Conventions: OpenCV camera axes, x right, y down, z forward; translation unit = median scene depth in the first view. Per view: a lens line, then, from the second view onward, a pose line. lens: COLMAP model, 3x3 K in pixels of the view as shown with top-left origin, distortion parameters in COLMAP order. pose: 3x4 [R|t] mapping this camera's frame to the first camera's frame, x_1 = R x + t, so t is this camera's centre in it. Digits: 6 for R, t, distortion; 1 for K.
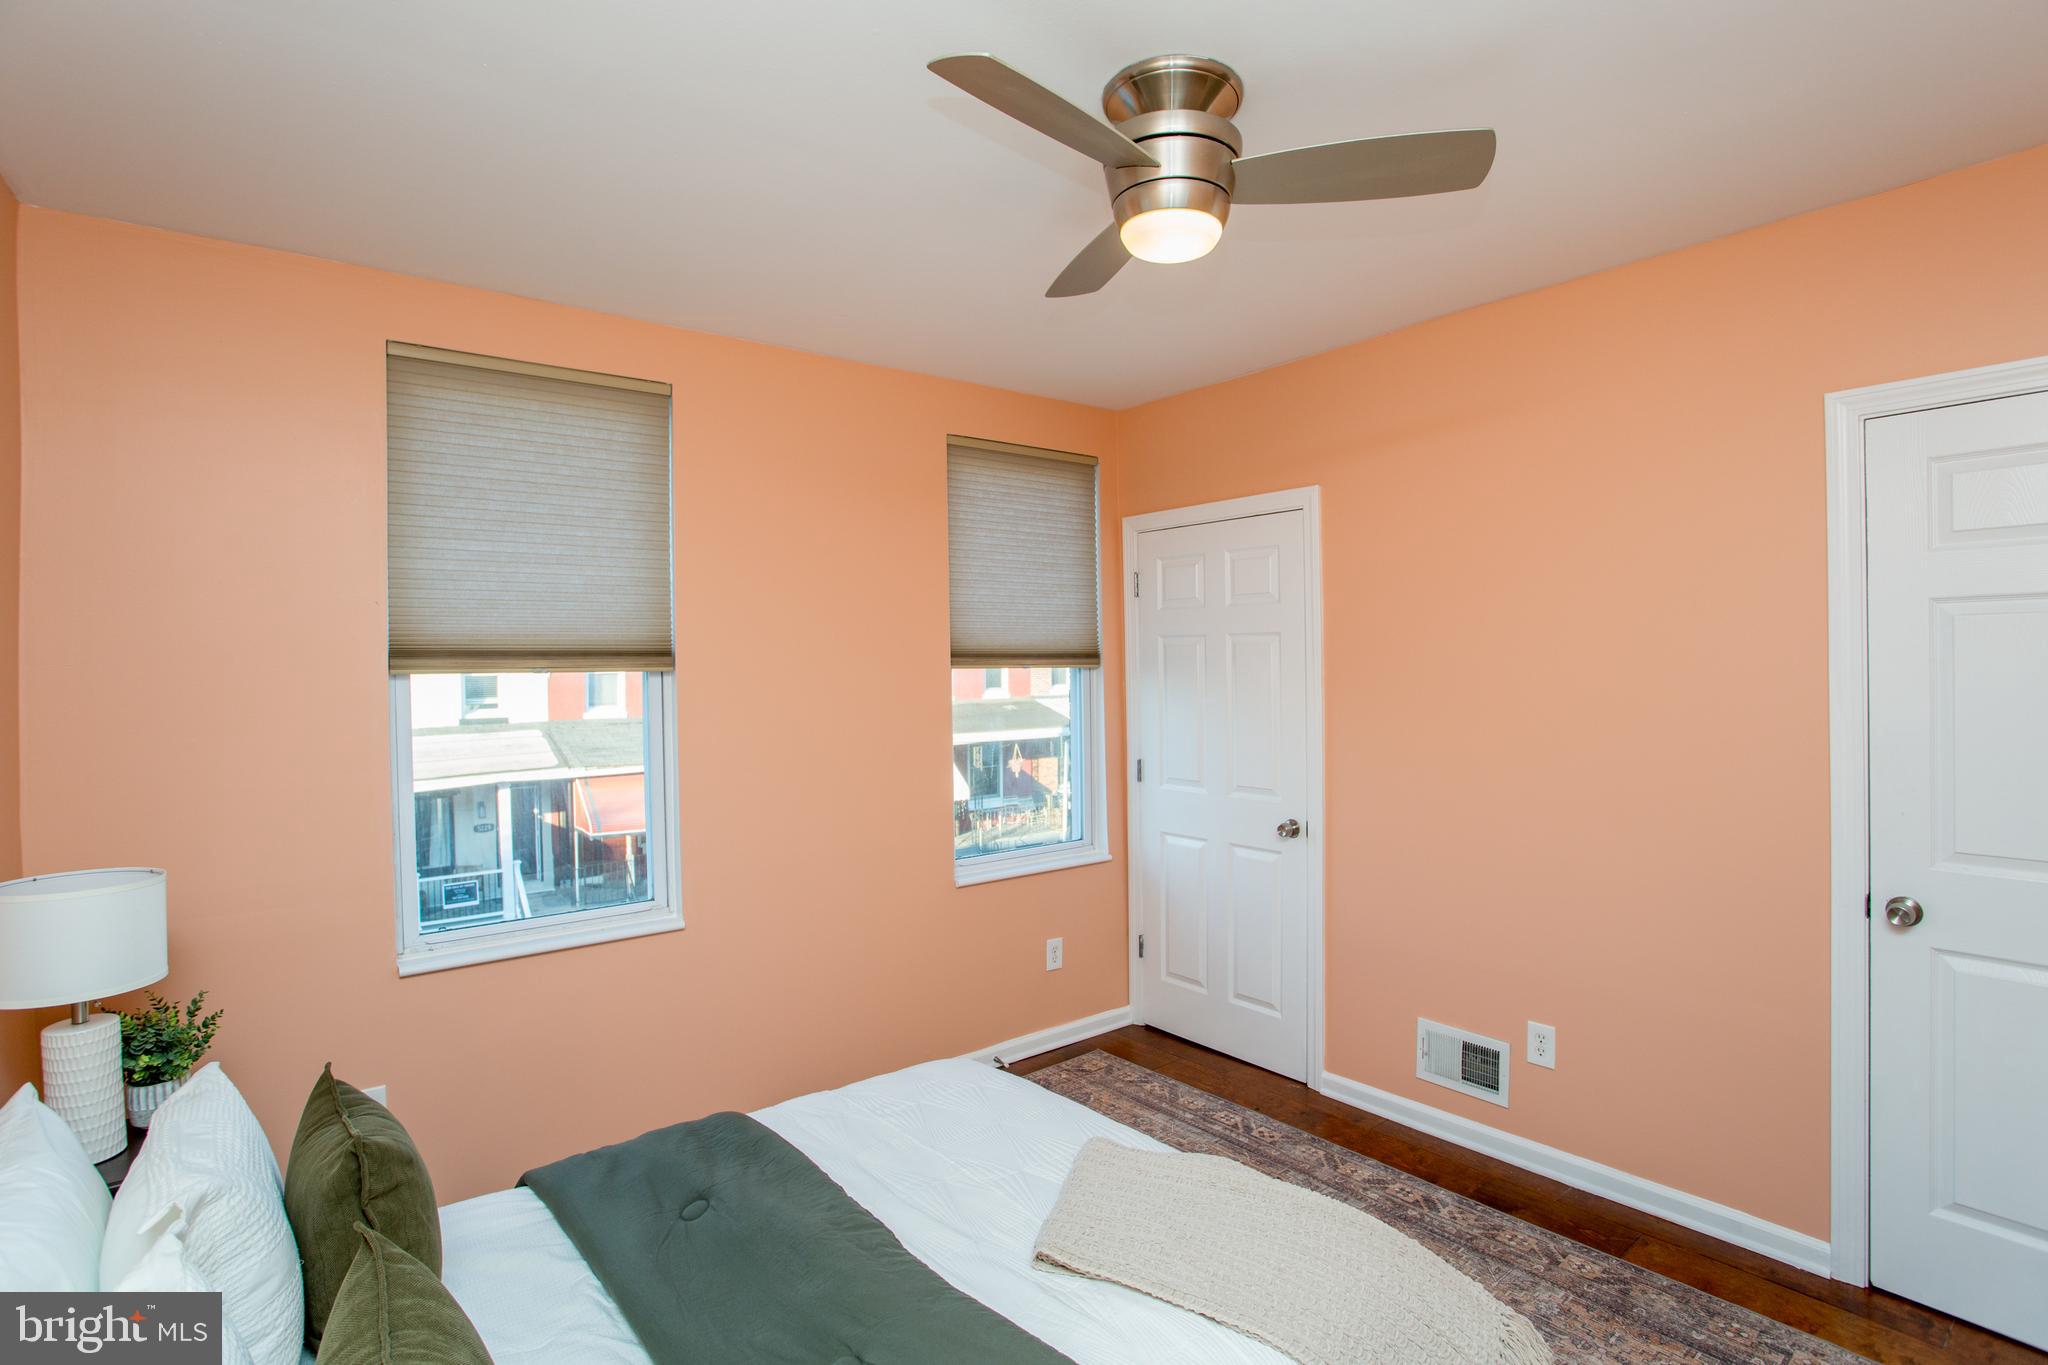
lens RADIAL K [[1002.1, 0, 1023.3], [0, 1002.1, 672.8], [0, 0, 1]] dist [-0.074525, 0.033344]
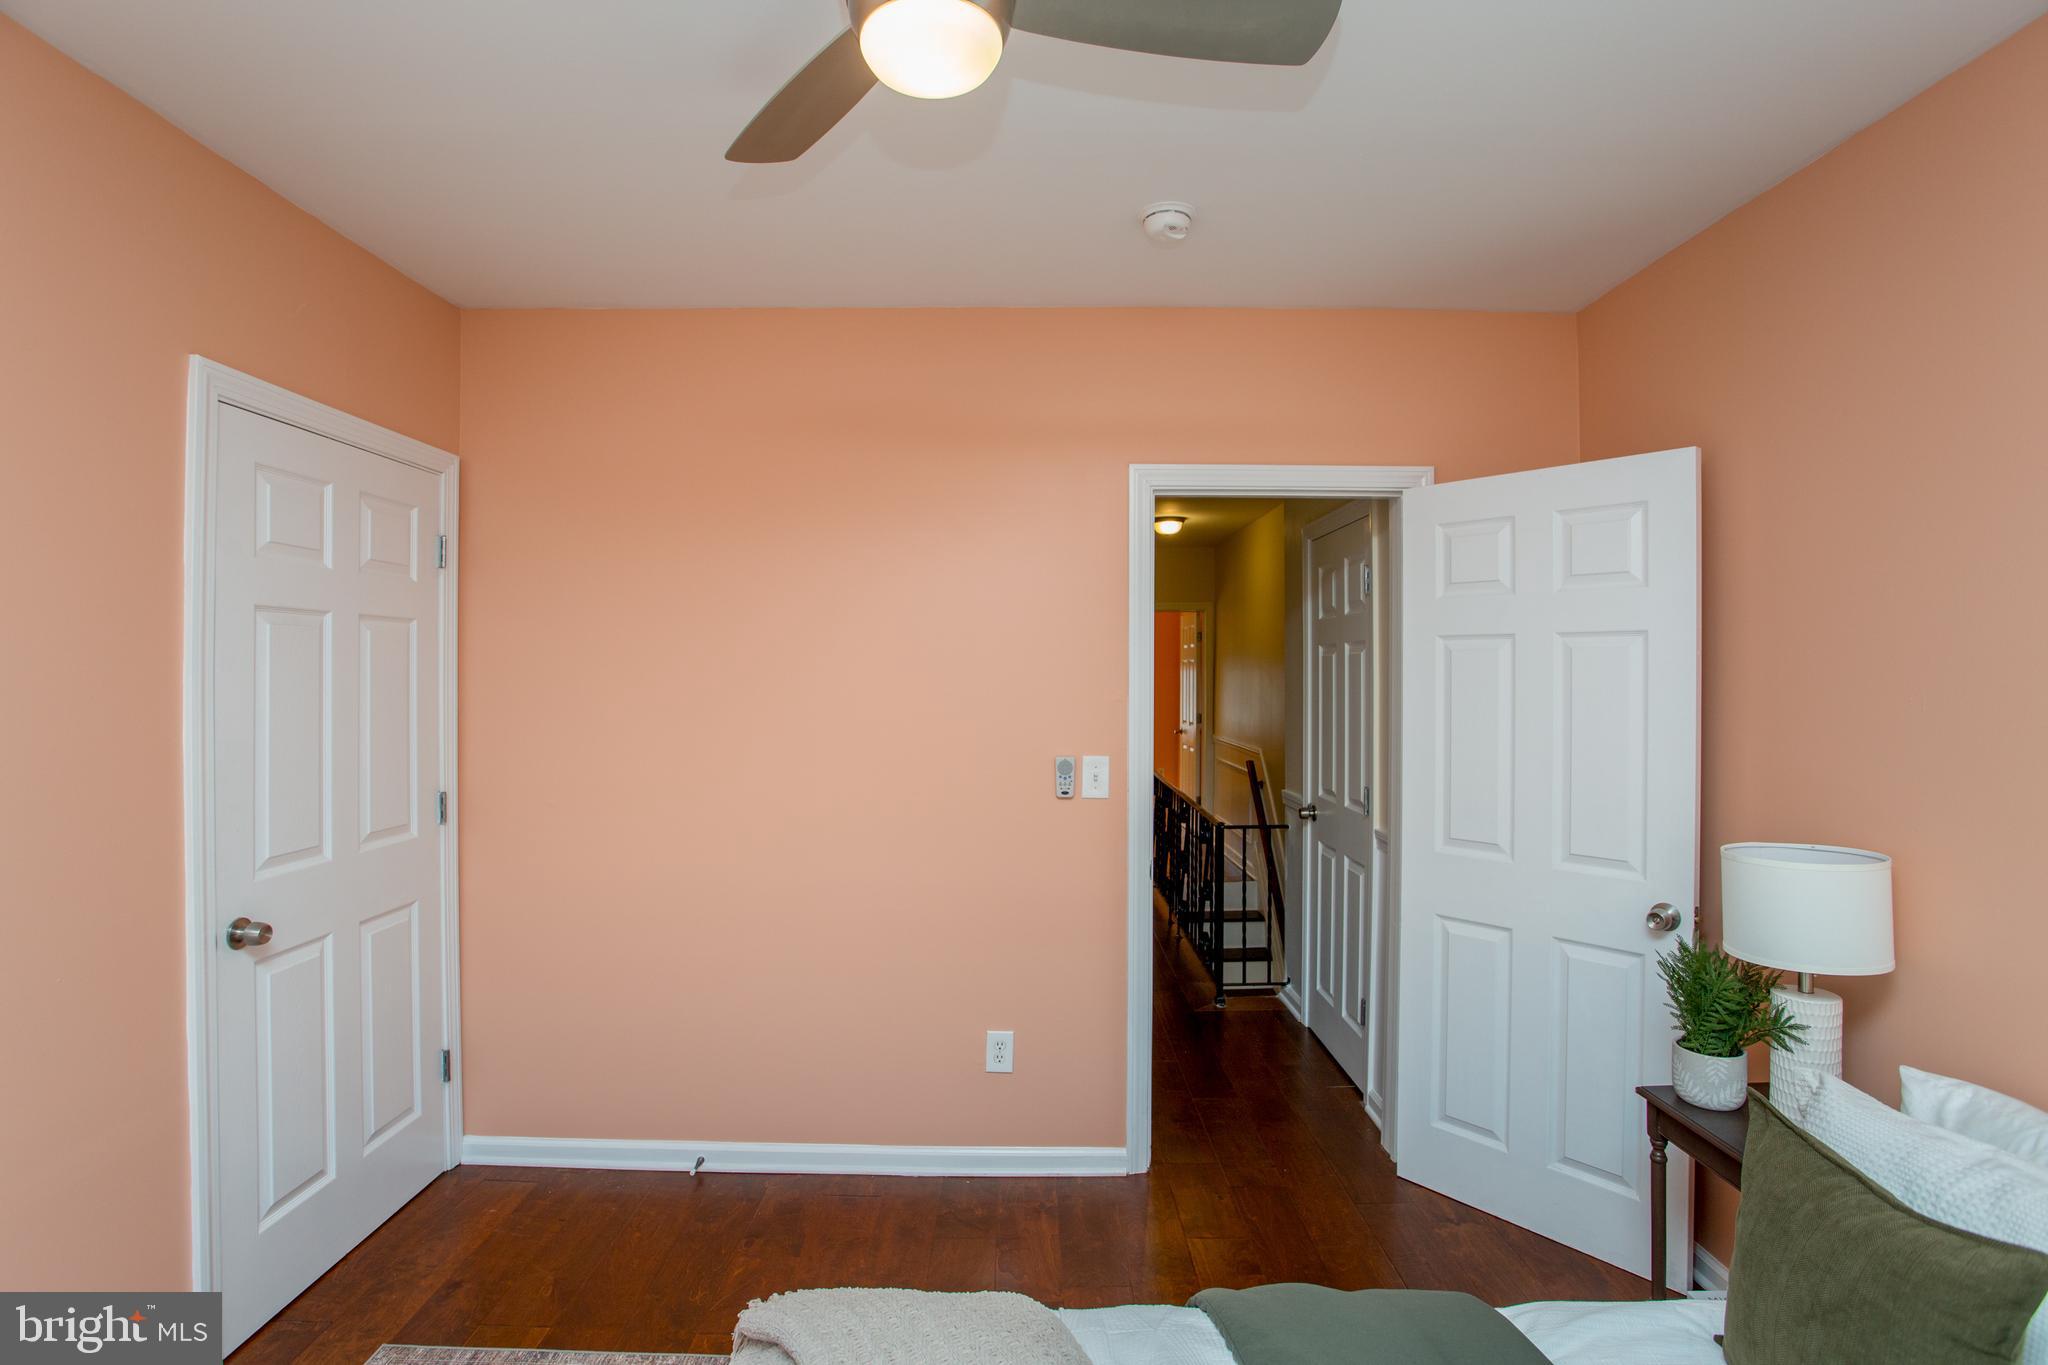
lens RADIAL K [[992.1, 0, 1011.7], [0, 992.1, 673.9], [0, 0, 1]] dist [-0.075969, 0.035015]
pose [[-0.776020, 0.015033, 0.630530, -0.171790], [0.015655, 0.999867, -0.004572, 0.006128], [-0.630515, 0.006323, -0.776152, 0.796914]]
